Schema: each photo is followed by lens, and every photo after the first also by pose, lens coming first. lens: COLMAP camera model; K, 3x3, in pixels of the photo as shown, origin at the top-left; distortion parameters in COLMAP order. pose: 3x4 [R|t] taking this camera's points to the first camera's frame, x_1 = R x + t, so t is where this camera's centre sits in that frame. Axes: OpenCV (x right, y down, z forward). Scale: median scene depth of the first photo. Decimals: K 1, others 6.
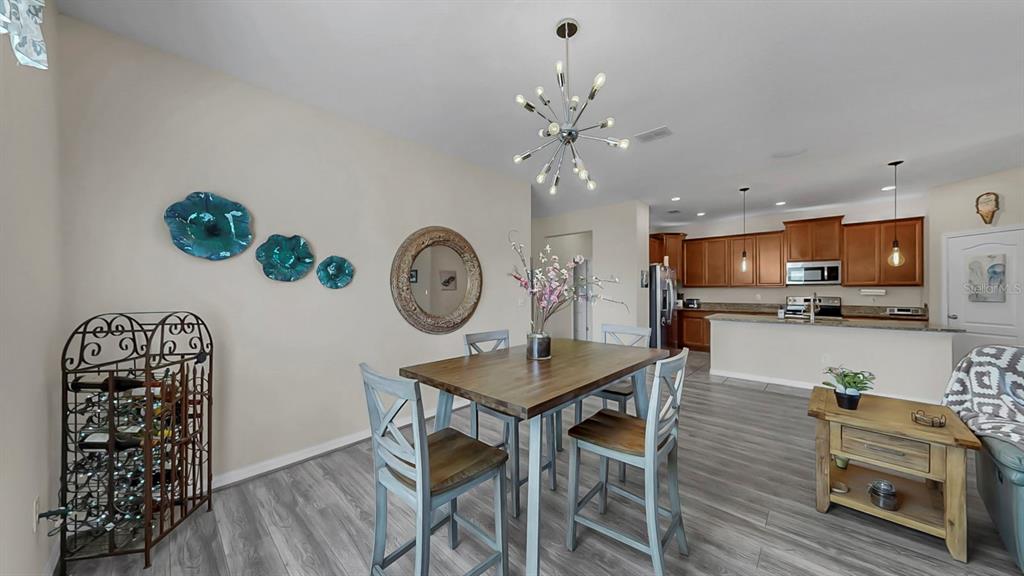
lens RADIAL K [[355.5, 0, 508.6], [0, 355.5, 289.1], [0, 0, 1]] dist [0.015634, -0.000349]
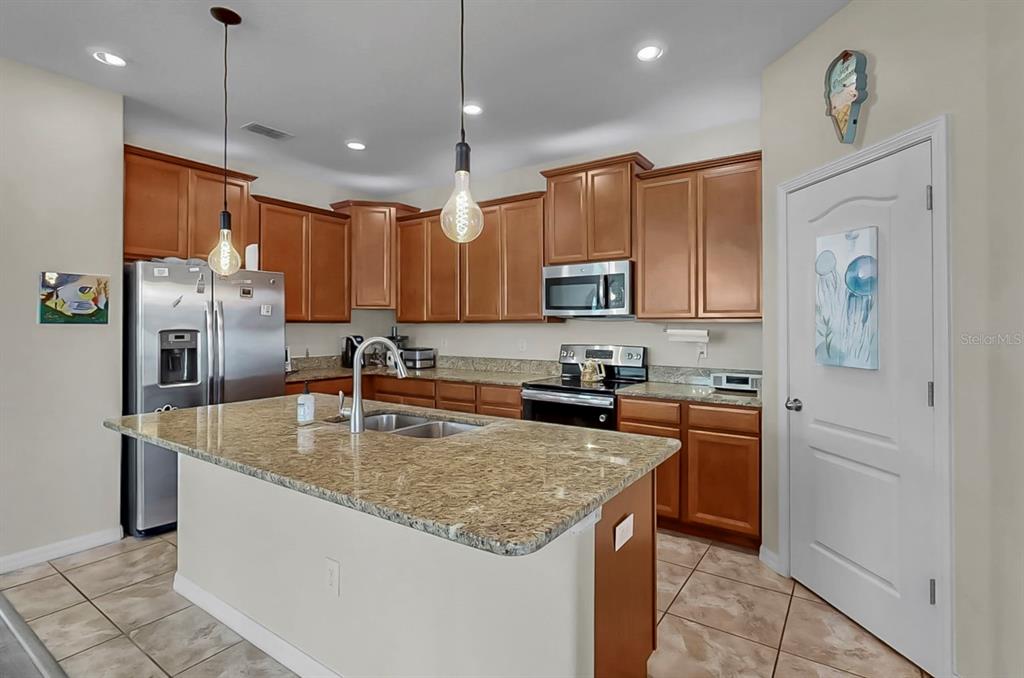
lens RADIAL K [[479.4, 0, 567.4], [0, 479.4, 322.5], [0, 0, 1]] dist [-0.001633, -0.000387]
pose [[0.985523, 0.002236, 0.169527, 0.802033], [-0.001564, 0.999990, -0.004097, -0.004240], [-0.169534, 0.003772, 0.985517, 0.490993]]
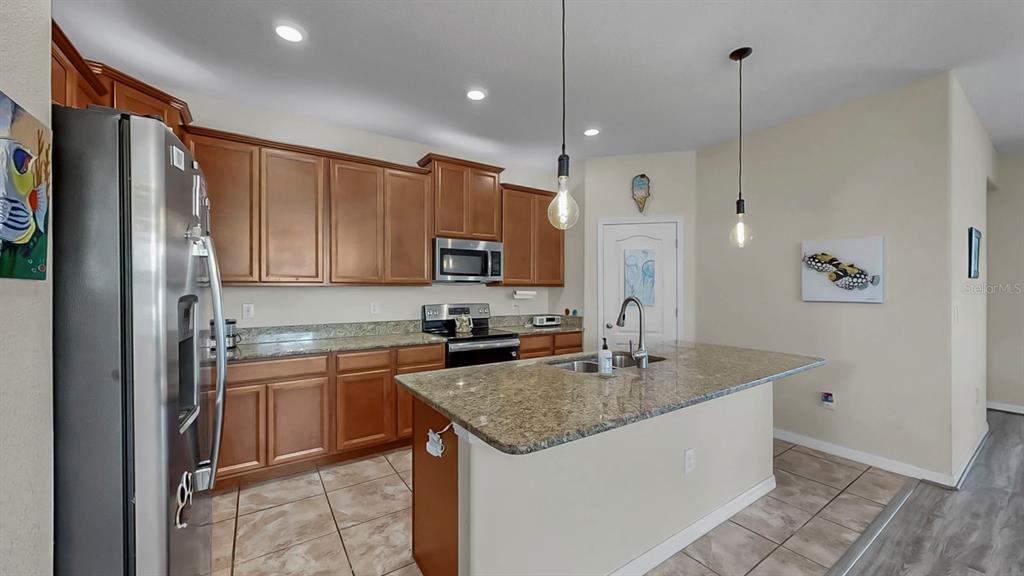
lens RADIAL K [[370.8, 0, 509.3], [0, 370.8, 289.8], [0, 0, 1]] dist [0.000864, -0.000279]
pose [[0.252636, -0.000475, 0.967561, 0.349544], [-0.002343, 0.999997, 0.001102, -0.001647], [-0.967558, -0.002546, 0.252635, 0.883812]]
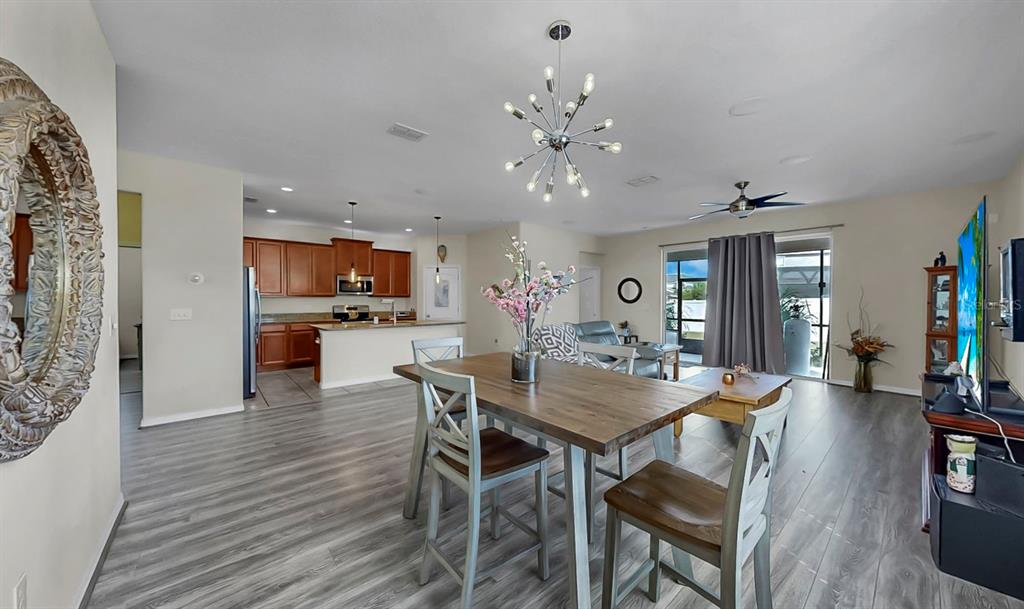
lens RADIAL K [[351.9, 0, 513.0], [0, 351.9, 302.4], [0, 0, 1]] dist [0.003545, 0.000086]
pose [[0.134310, -0.004820, 0.990928, -0.276673], [-0.002950, 0.999982, 0.005264, 0.004584], [-0.990935, -0.003630, 0.134293, 0.352456]]
